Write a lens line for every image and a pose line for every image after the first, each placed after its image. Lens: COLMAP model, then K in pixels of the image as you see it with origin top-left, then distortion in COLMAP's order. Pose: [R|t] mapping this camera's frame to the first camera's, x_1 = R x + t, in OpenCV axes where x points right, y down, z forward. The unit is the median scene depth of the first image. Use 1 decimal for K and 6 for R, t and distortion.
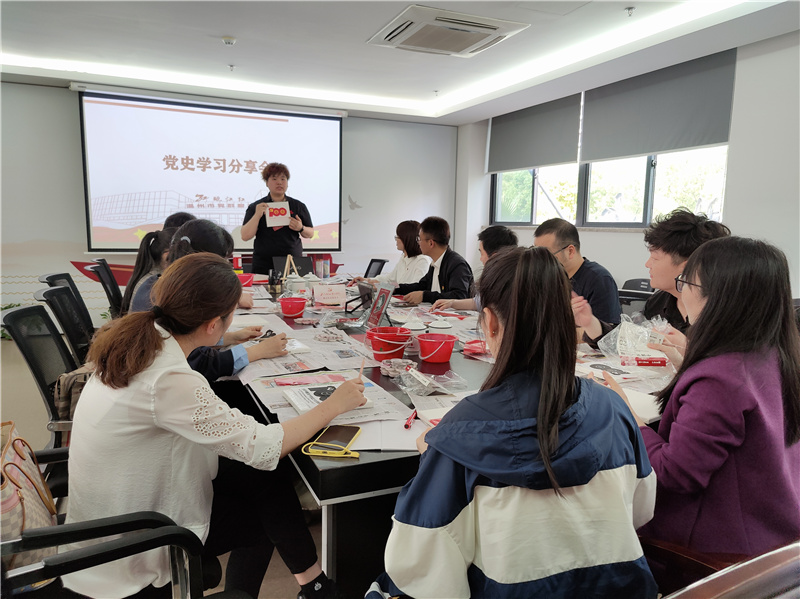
lens RADIAL K [[599.2, 0, 398.7], [0, 599.2, 296.6], [0, 0, 1]] dist [0.022040, 0.021867]
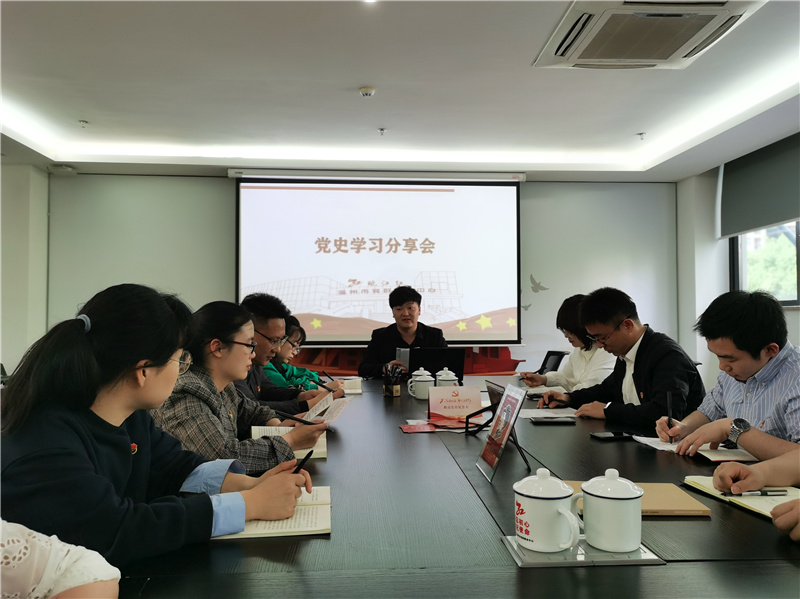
lens RADIAL K [[599.4, 0, 397.9], [0, 599.4, 302.7], [0, 0, 1]] dist [0.018728, -0.001545]
pose [[0.937494, -0.029436, -0.346754, 0.032902], [-0.024611, 0.988313, -0.150435, -0.005956], [0.347129, 0.149566, 0.925814, 0.218359]]
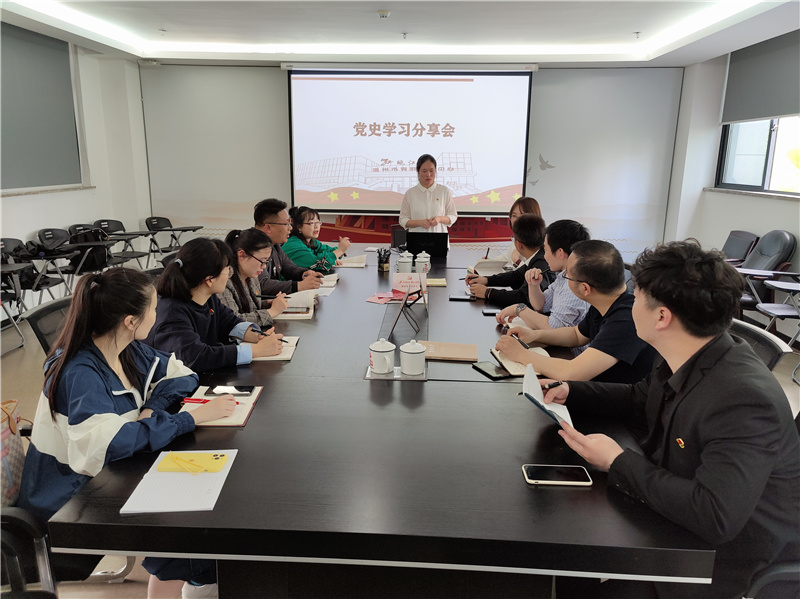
lens RADIAL K [[599.2, 0, 402.7], [0, 599.2, 281.3], [0, 0, 1]] dist [0.022040, 0.021867]
pose [[0.887956, 0.090630, -0.450910, 0.191726], [-0.052121, 0.993906, 0.097128, -0.059811], [0.456965, -0.062743, 0.887269, 0.065601]]
